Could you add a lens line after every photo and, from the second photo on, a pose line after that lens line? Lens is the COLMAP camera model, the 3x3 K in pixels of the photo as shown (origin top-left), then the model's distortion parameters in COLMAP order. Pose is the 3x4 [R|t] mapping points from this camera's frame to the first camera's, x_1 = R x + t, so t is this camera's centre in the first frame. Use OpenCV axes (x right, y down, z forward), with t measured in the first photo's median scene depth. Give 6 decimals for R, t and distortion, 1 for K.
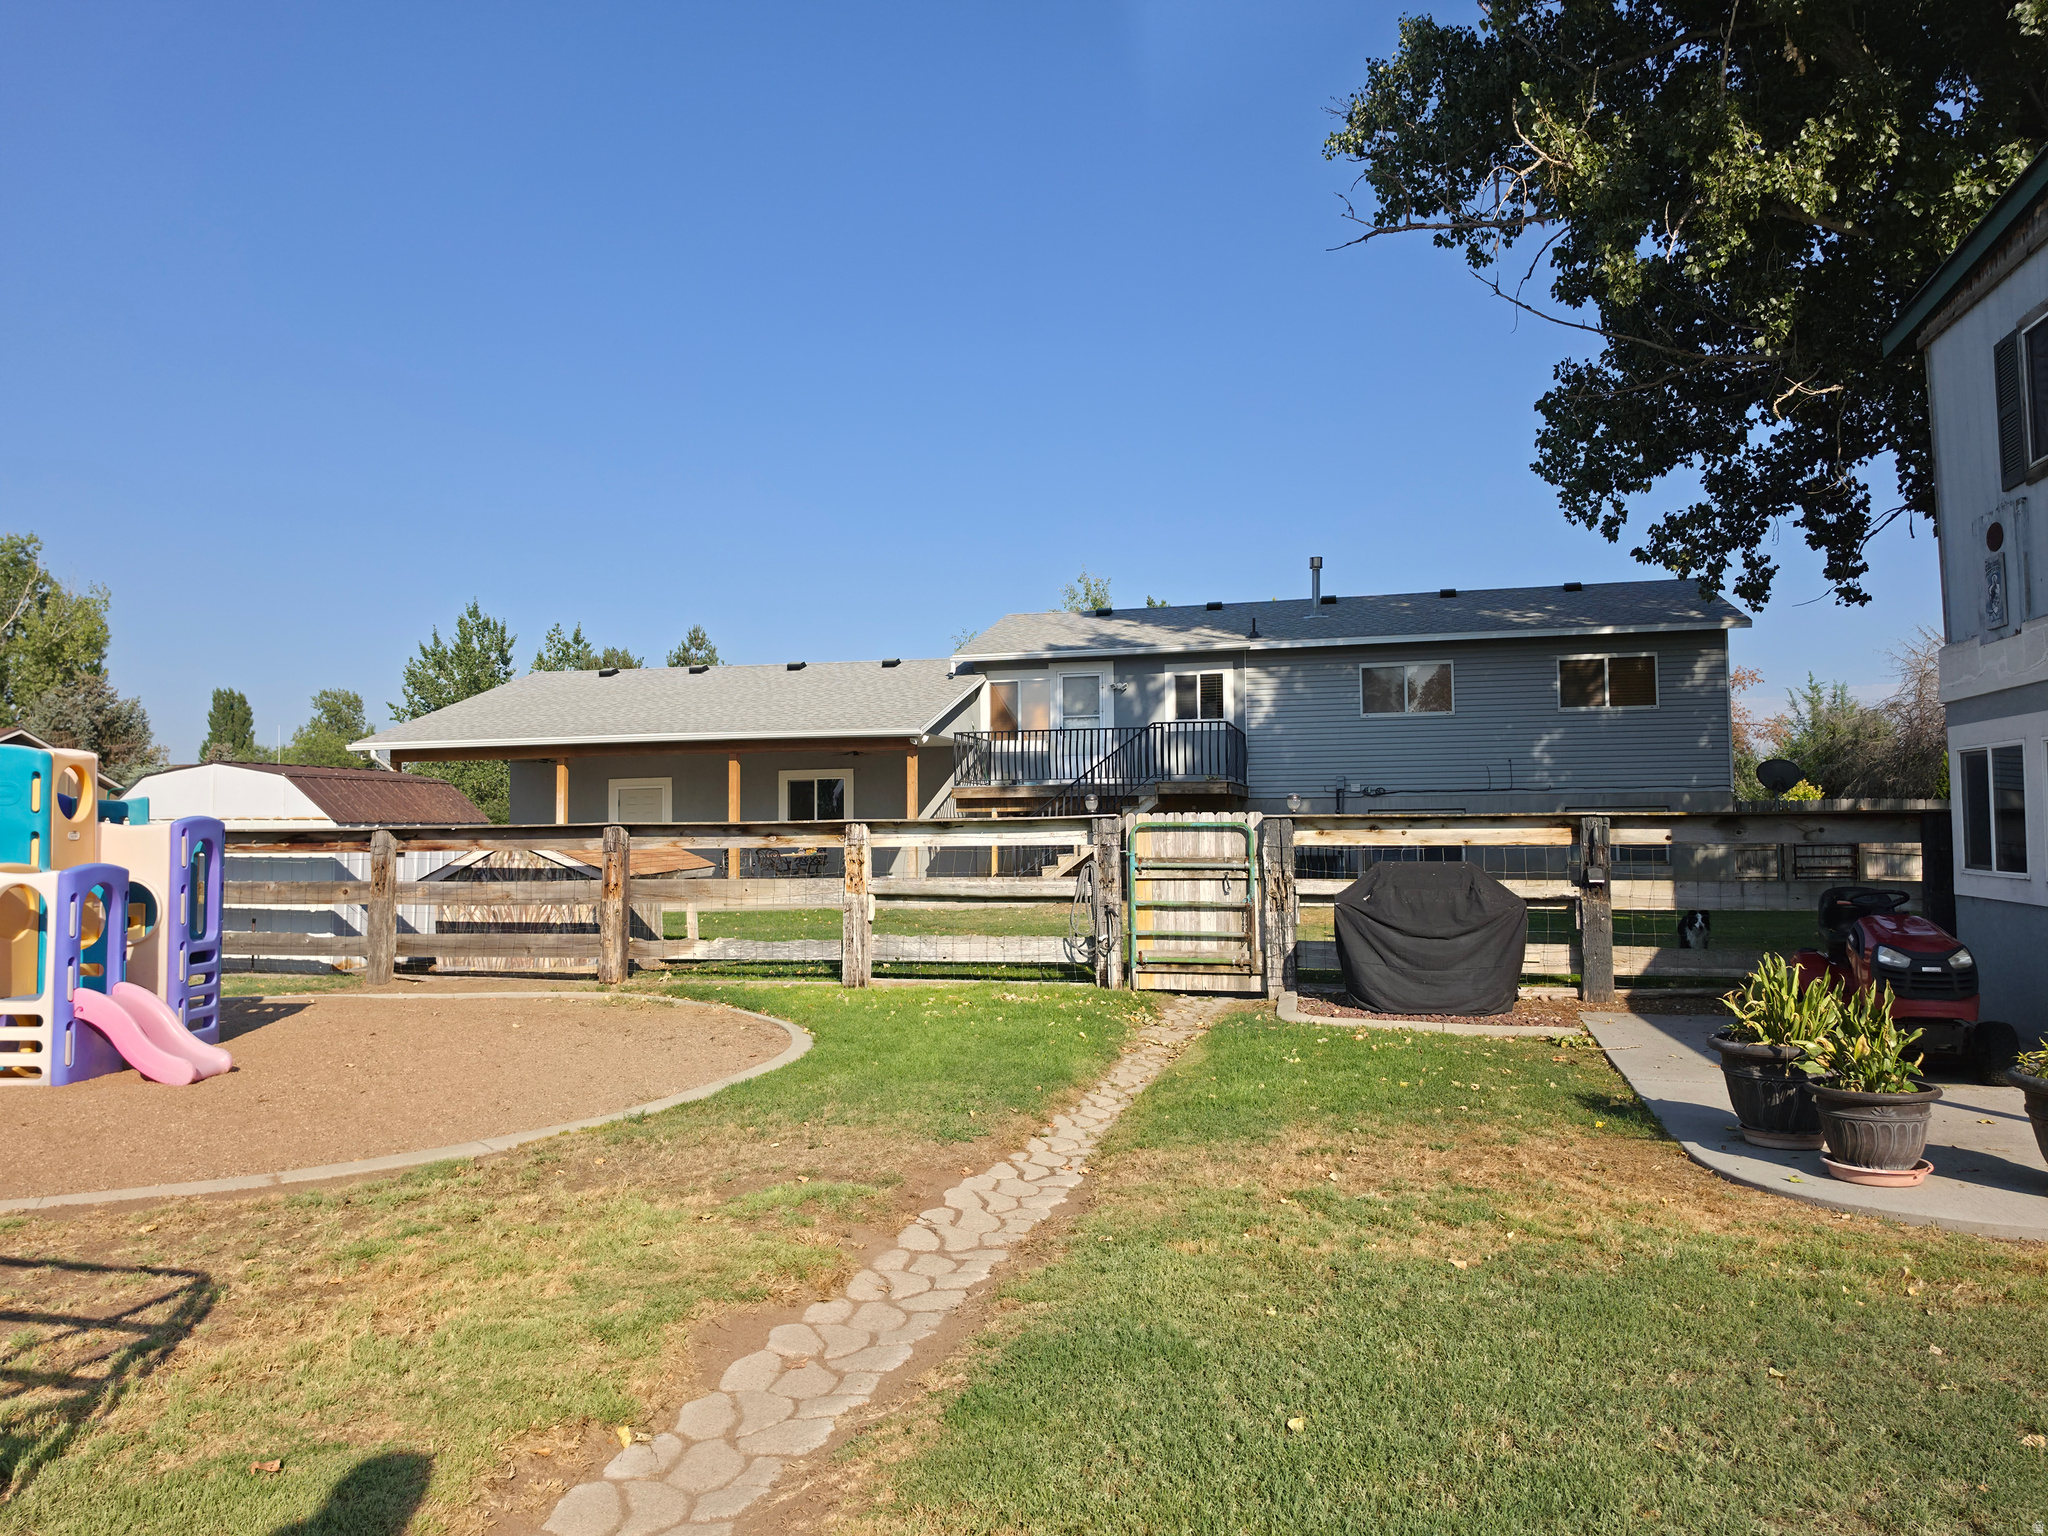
lens RADIAL K [[1329.4, 0, 1024.0], [0, 1329.4, 768.0], [0, 0, 1]] dist [-0.003141, -0.002024]
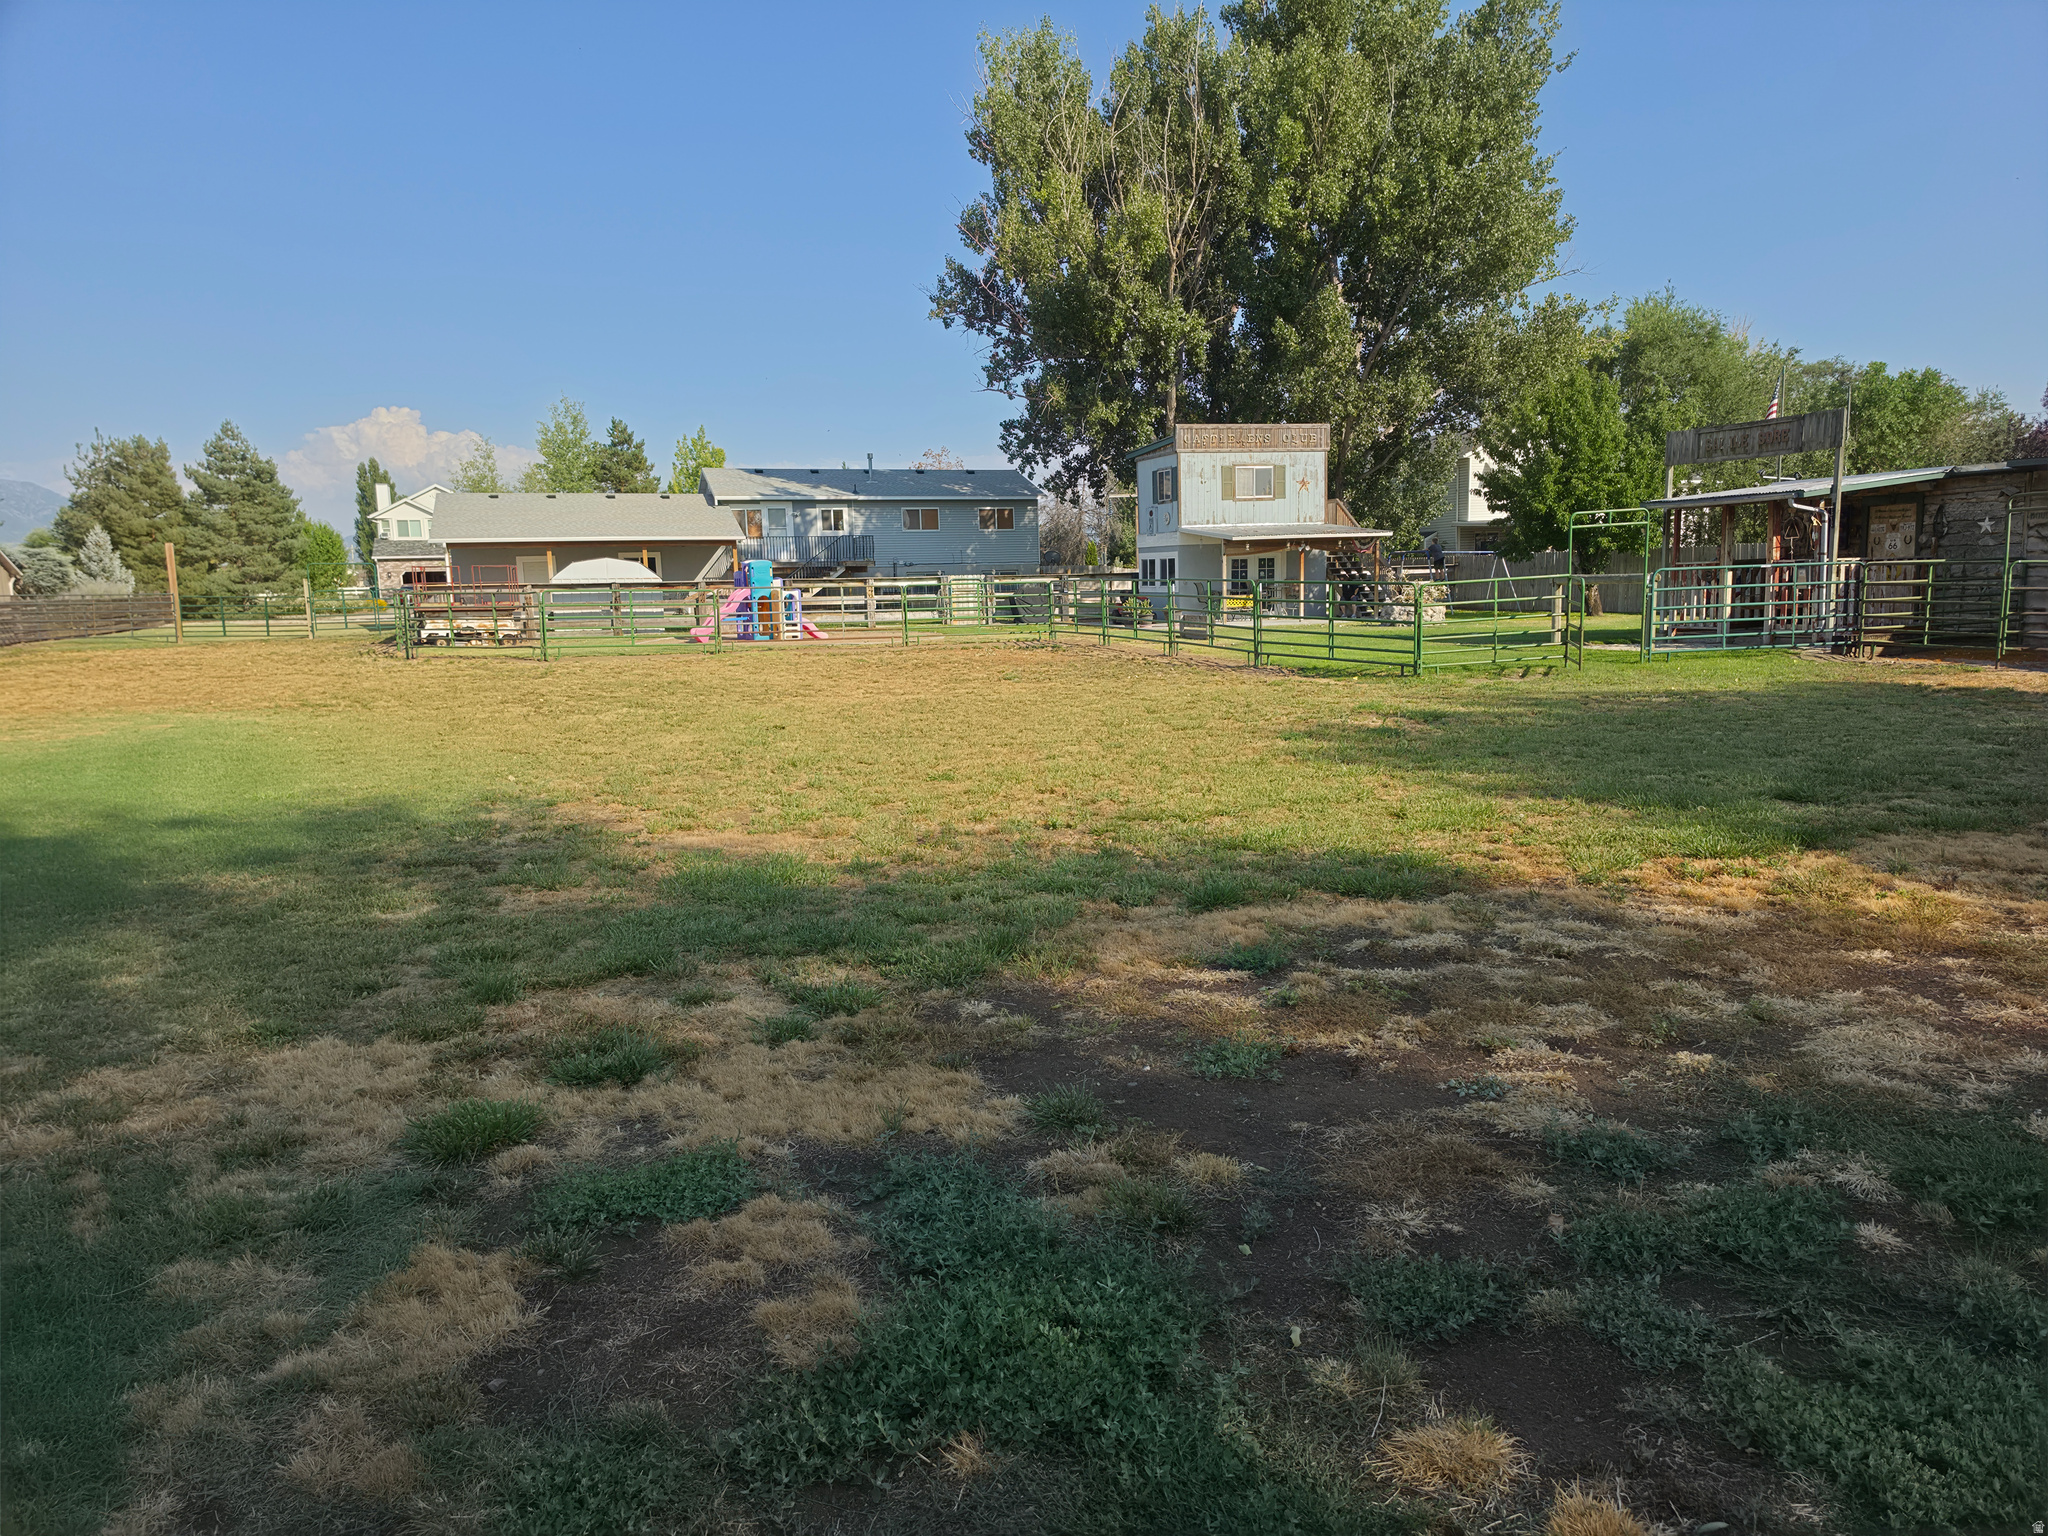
lens RADIAL K [[1377.5, 0, 1024.0], [0, 1377.5, 768.0], [0, 0, 1]] dist [-0.032189, -0.001904]
pose [[0.822160, -0.074818, 0.564319, -0.932515], [-0.022083, 0.986387, 0.162949, -0.029276], [-0.568829, -0.146432, 0.809316, -1.074750]]
